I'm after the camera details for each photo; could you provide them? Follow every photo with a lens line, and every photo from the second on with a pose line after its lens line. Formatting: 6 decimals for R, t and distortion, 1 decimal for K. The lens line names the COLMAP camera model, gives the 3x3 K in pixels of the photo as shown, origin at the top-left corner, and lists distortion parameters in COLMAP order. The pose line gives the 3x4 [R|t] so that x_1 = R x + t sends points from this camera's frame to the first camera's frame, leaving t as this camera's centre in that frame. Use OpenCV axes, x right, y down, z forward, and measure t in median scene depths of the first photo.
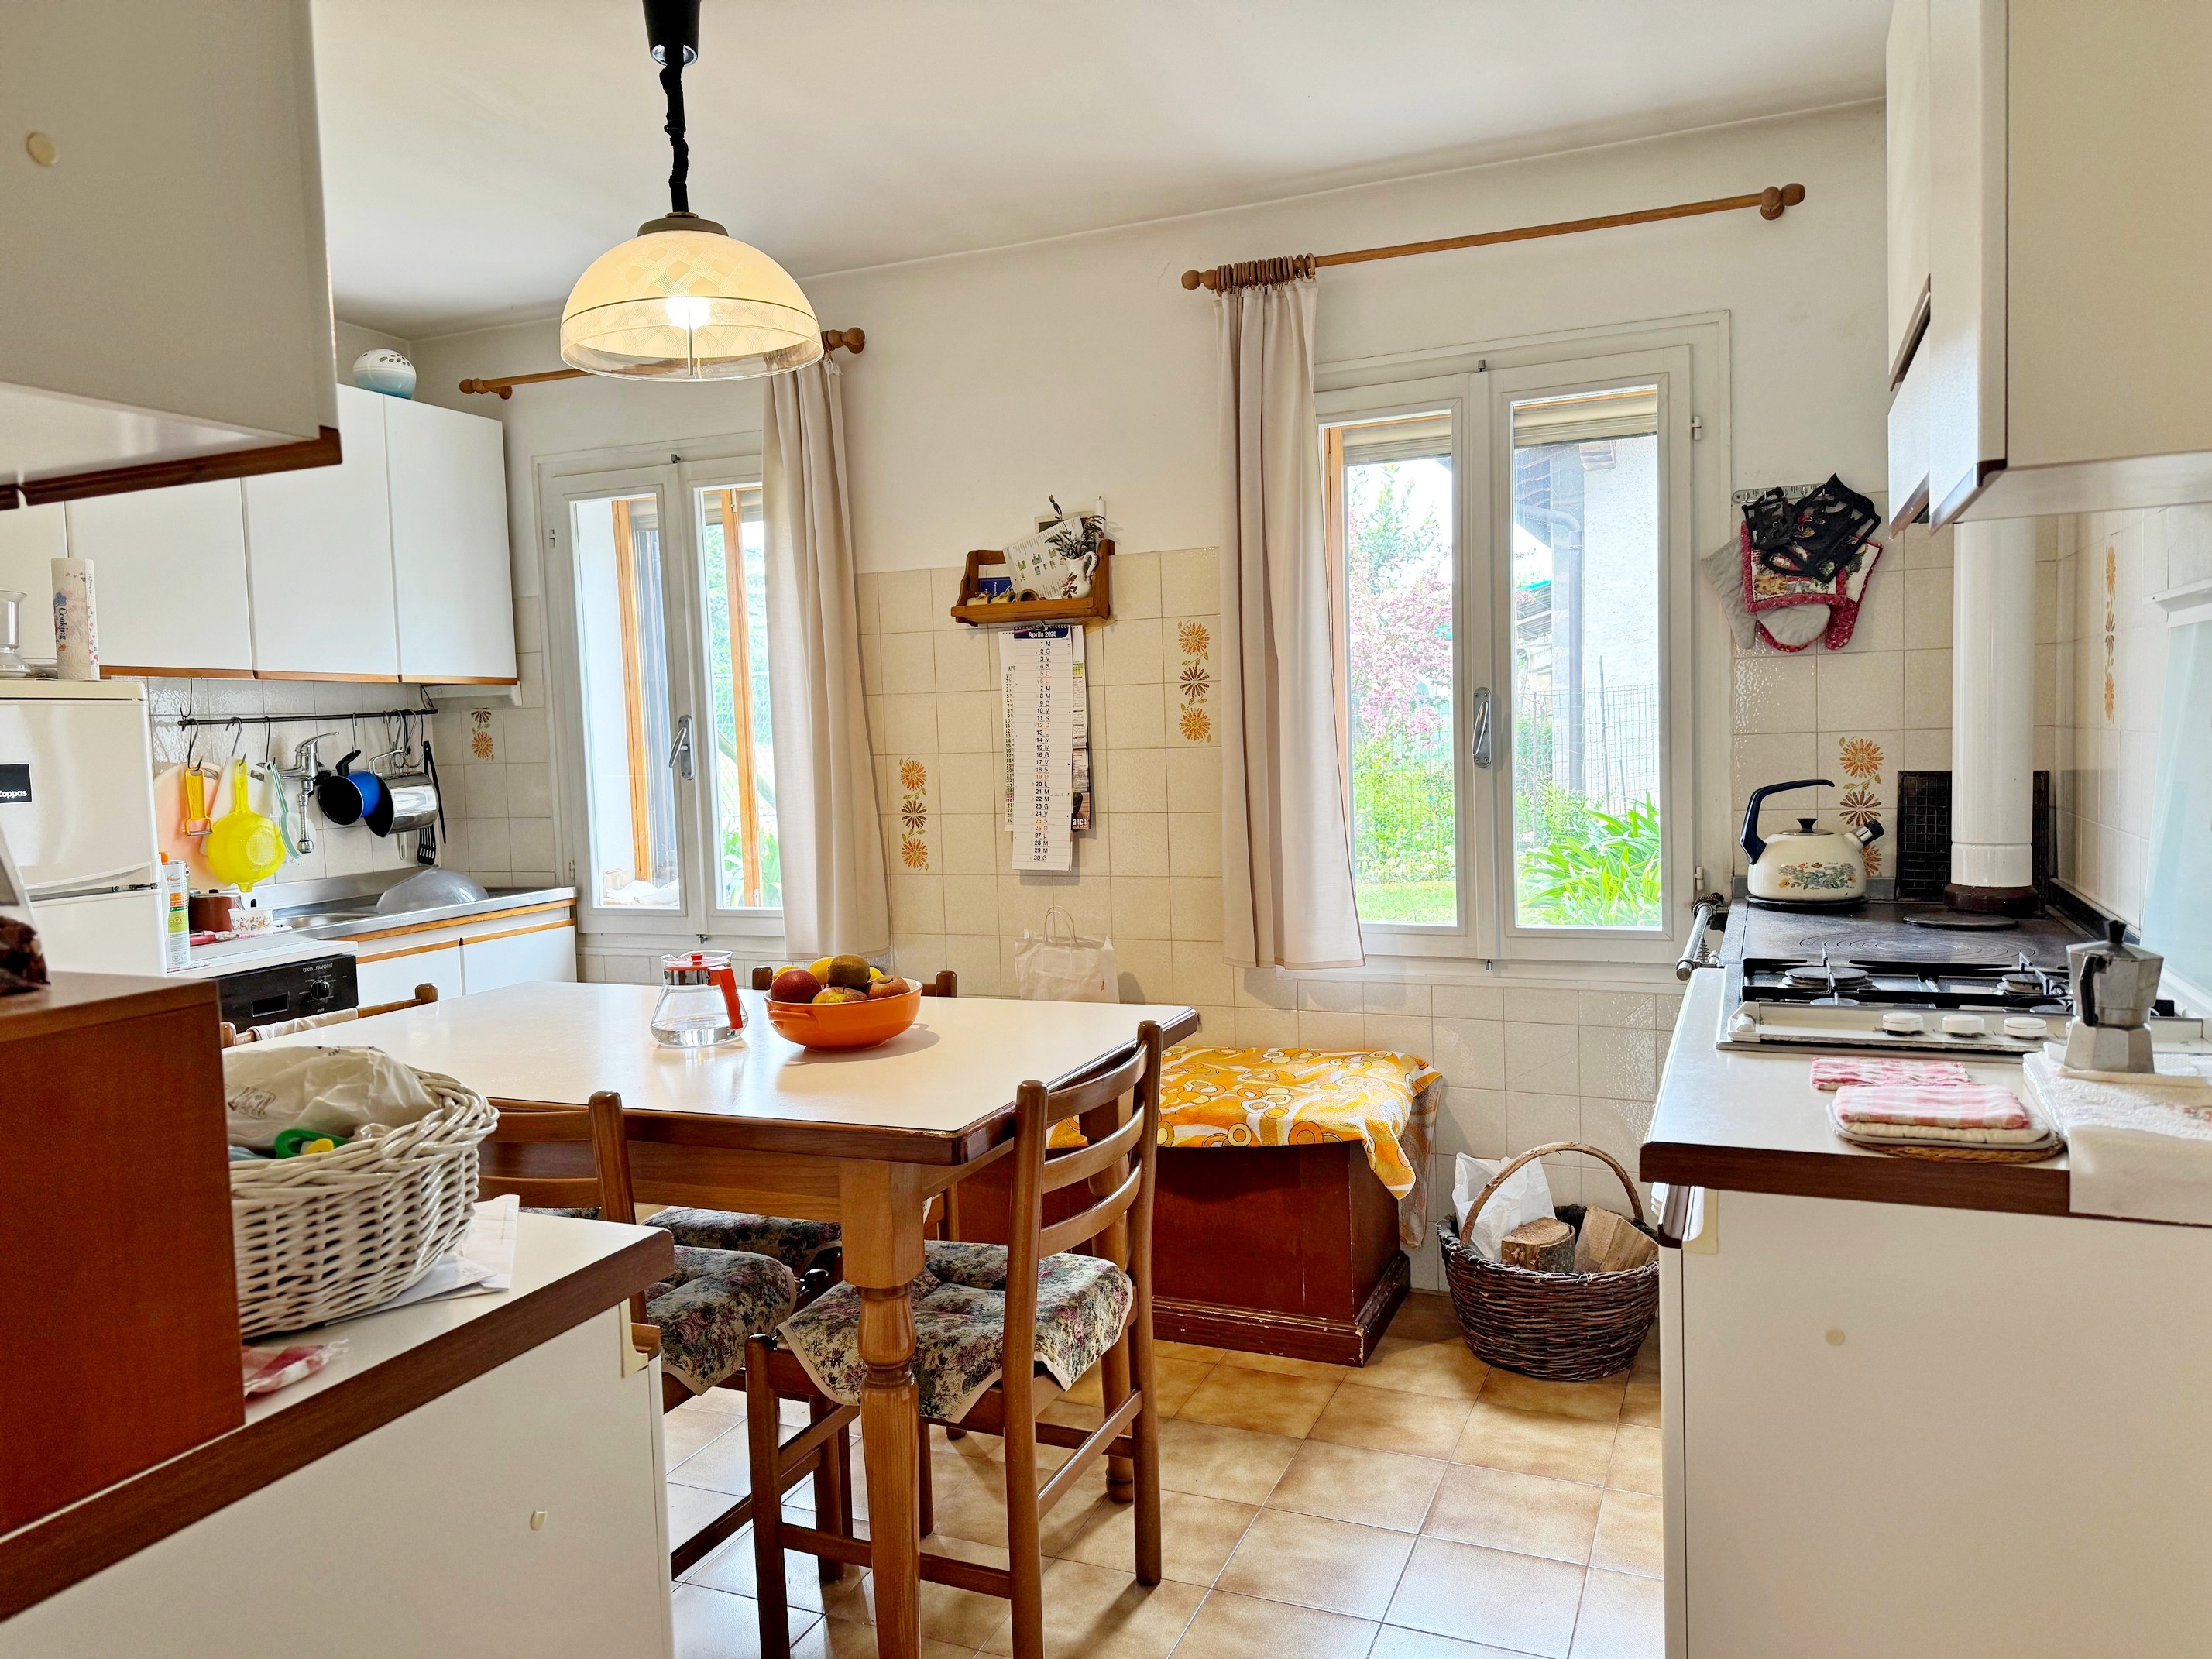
lens RADIAL K [[1561.3, 0, 1093.4], [0, 1561.3, 831.4], [0, 0, 1]] dist [-0.029965, -0.009774]
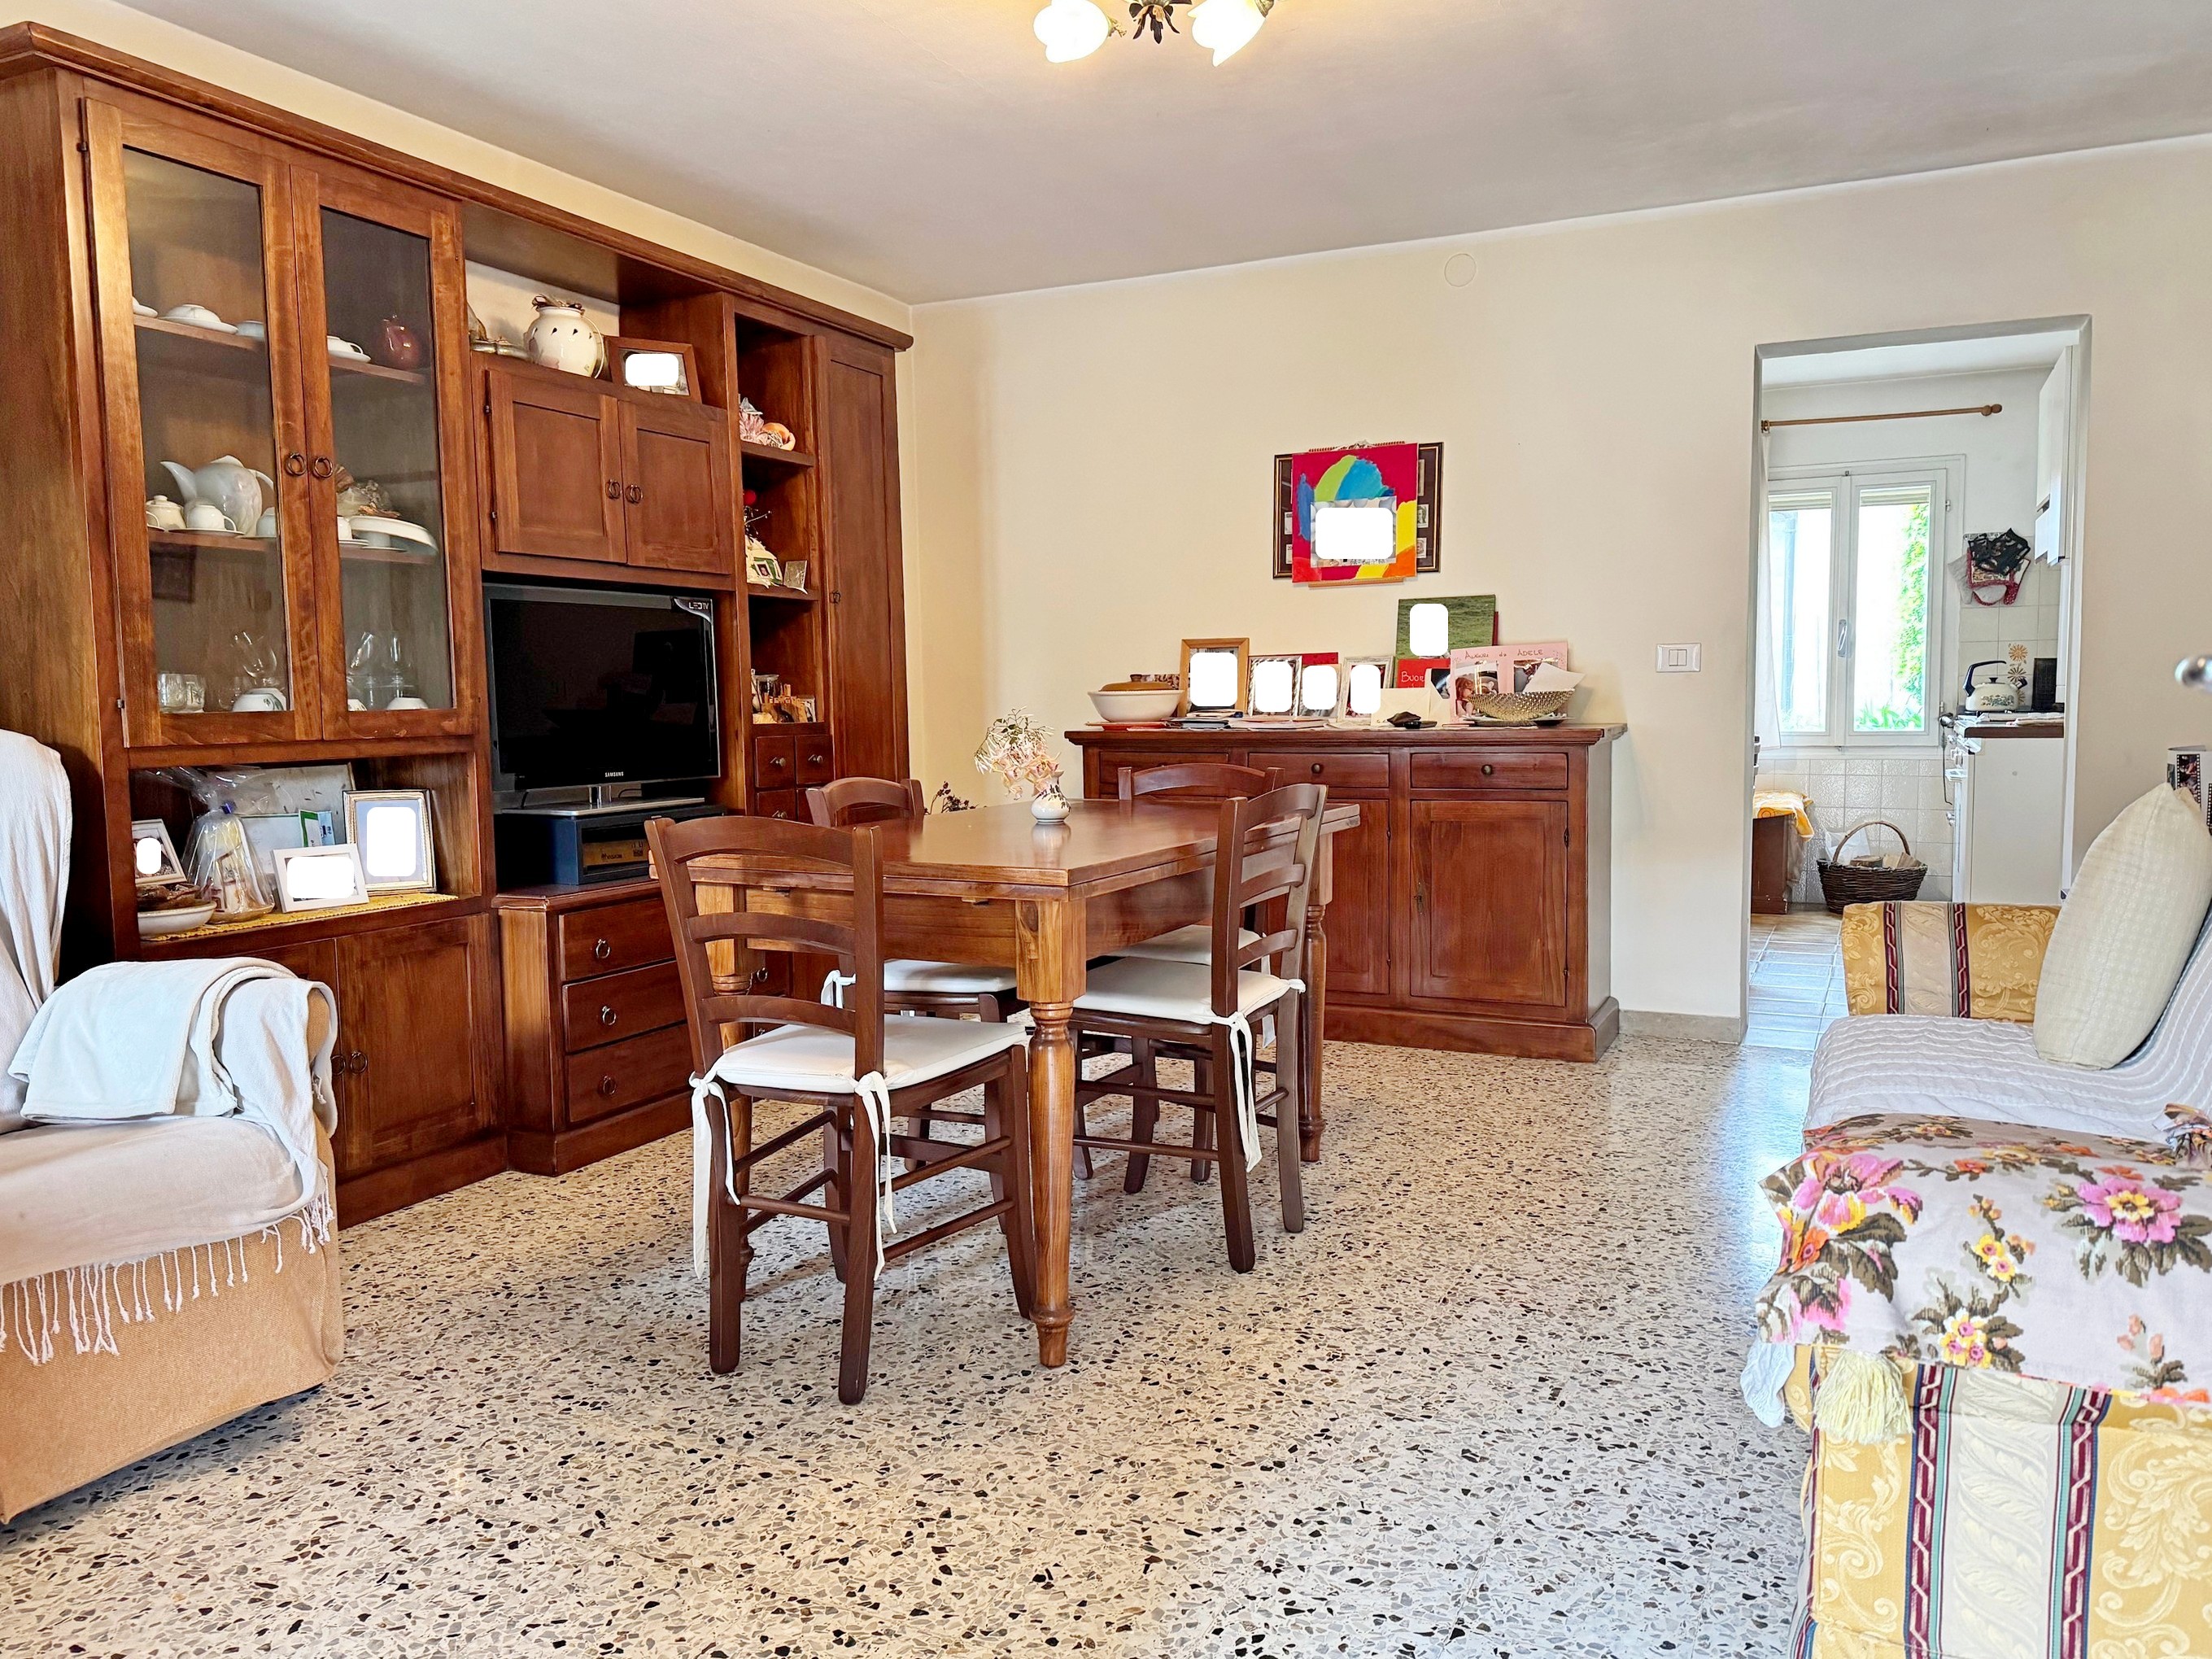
lens RADIAL K [[1561.4, 0, 1120.8], [0, 1561.4, 831.5], [0, 0, 1]] dist [-0.029965, -0.009774]
pose [[0.998095, 0.022413, -0.057489, -0.686916], [-0.020967, 0.999452, 0.025631, 0.185302], [0.058032, -0.024377, 0.998017, -1.351937]]
